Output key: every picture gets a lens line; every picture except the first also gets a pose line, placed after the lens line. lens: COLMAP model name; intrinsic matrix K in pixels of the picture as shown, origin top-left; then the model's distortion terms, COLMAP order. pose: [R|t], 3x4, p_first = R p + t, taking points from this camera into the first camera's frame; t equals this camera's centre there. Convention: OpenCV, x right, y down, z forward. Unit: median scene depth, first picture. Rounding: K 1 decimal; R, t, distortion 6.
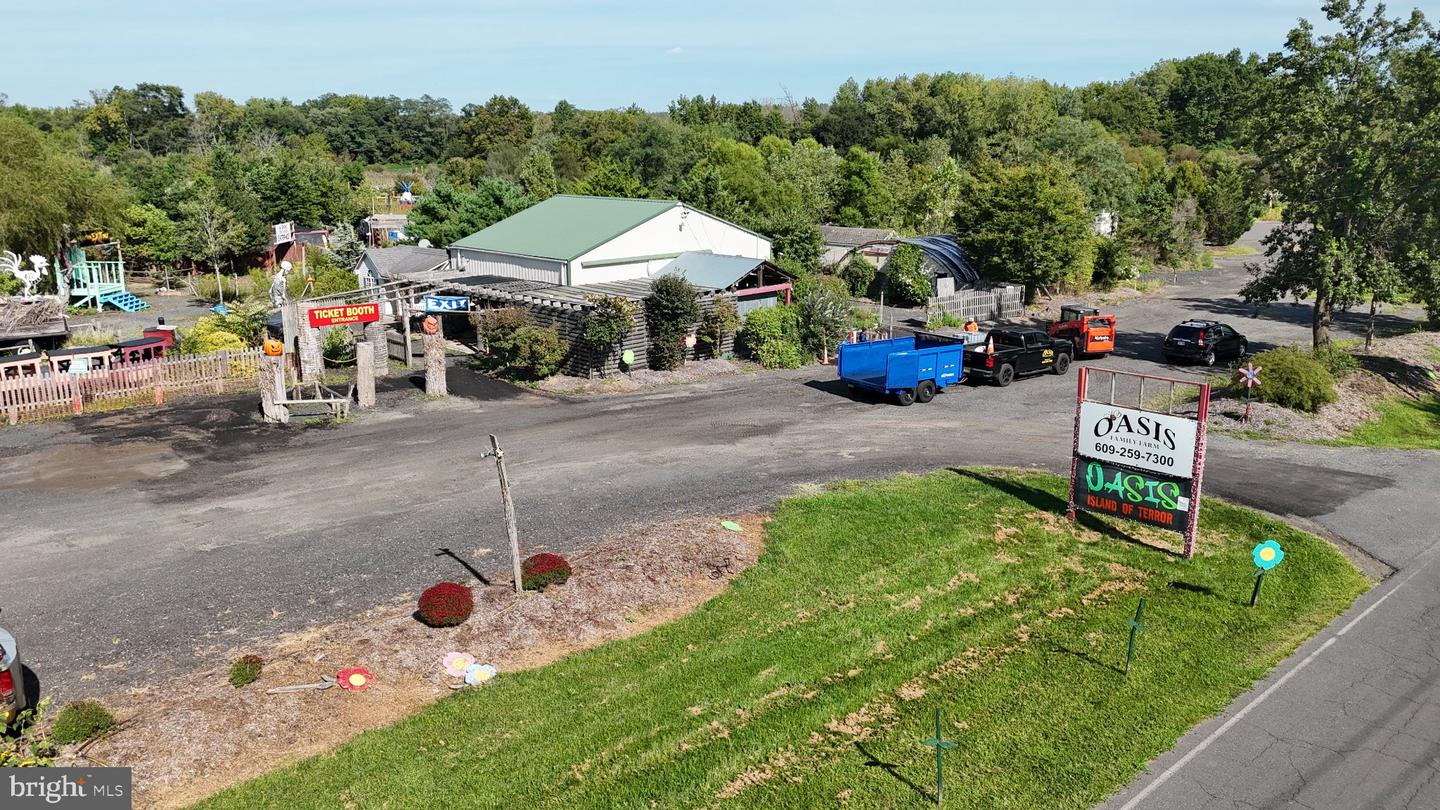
lens RADIAL K [[1060.5, 0, 717.6], [0, 1060.5, 401.5], [0, 0, 1]] dist [0.081228, -0.081249]
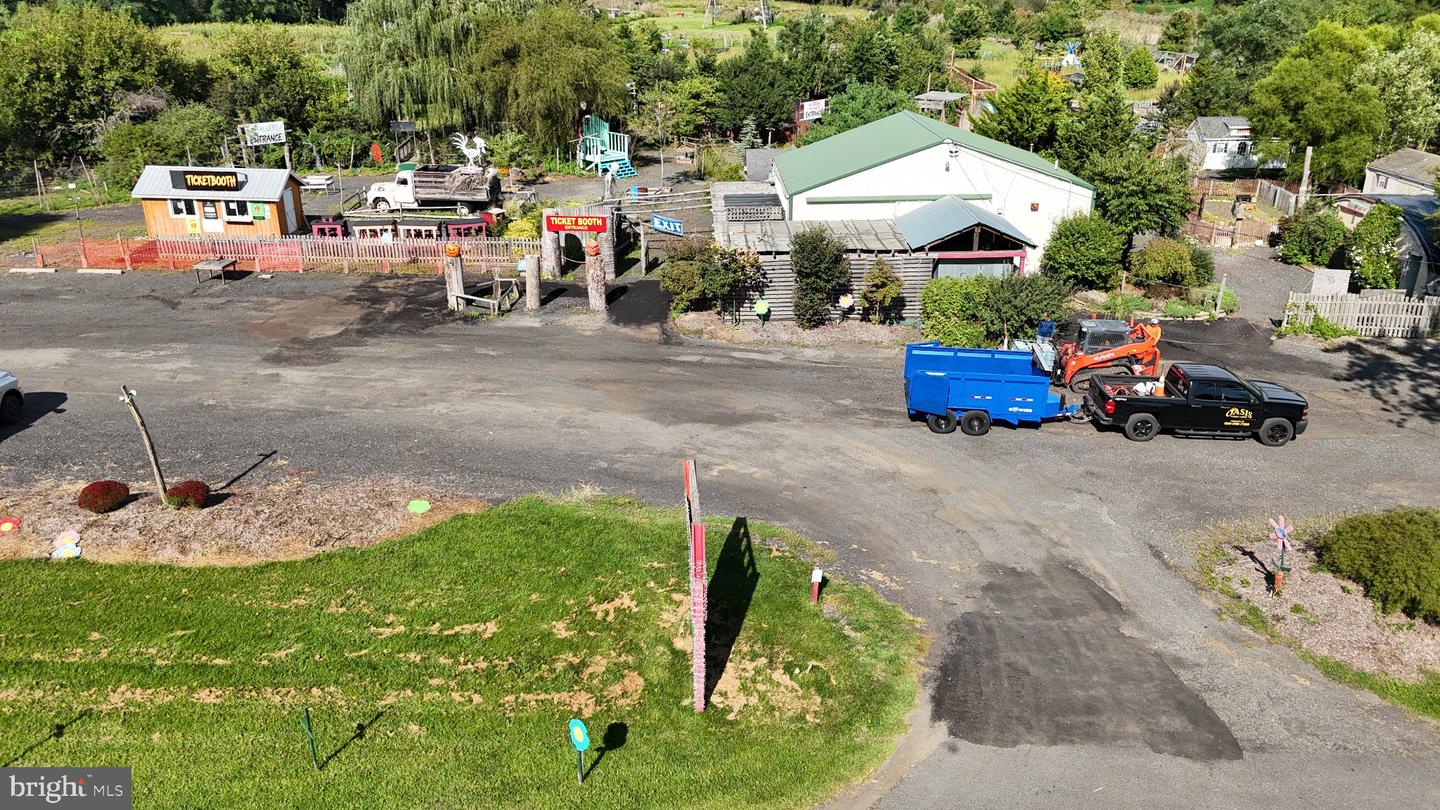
lens RADIAL K [[1063.5, 0, 716.7], [0, 1063.5, 404.8], [0, 0, 1]] dist [0.075102, -0.082014]
pose [[0.732653, 0.257805, -0.629886, 0.478457], [-0.158541, 0.964670, 0.210421, -0.139948], [0.661880, -0.054303, 0.747641, 0.198266]]
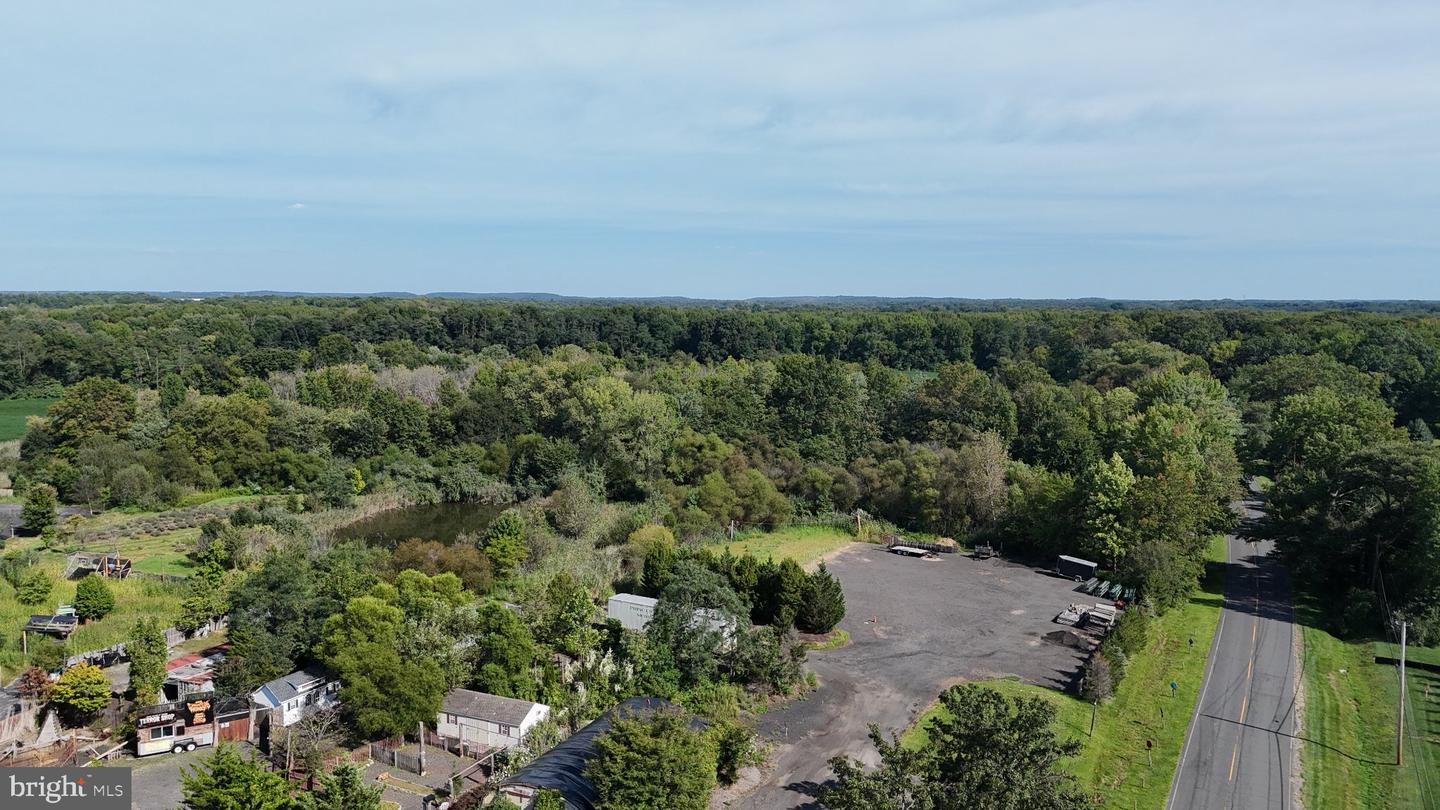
lens RADIAL K [[1063.5, 0, 716.7], [0, 1063.5, 404.8], [0, 0, 1]] dist [0.075102, -0.082014]
pose [[0.946218, -0.016501, 0.323107, -0.000685], [0.063439, 0.988774, -0.135286, -0.517108], [-0.317248, 0.148508, 0.936643, -0.136692]]
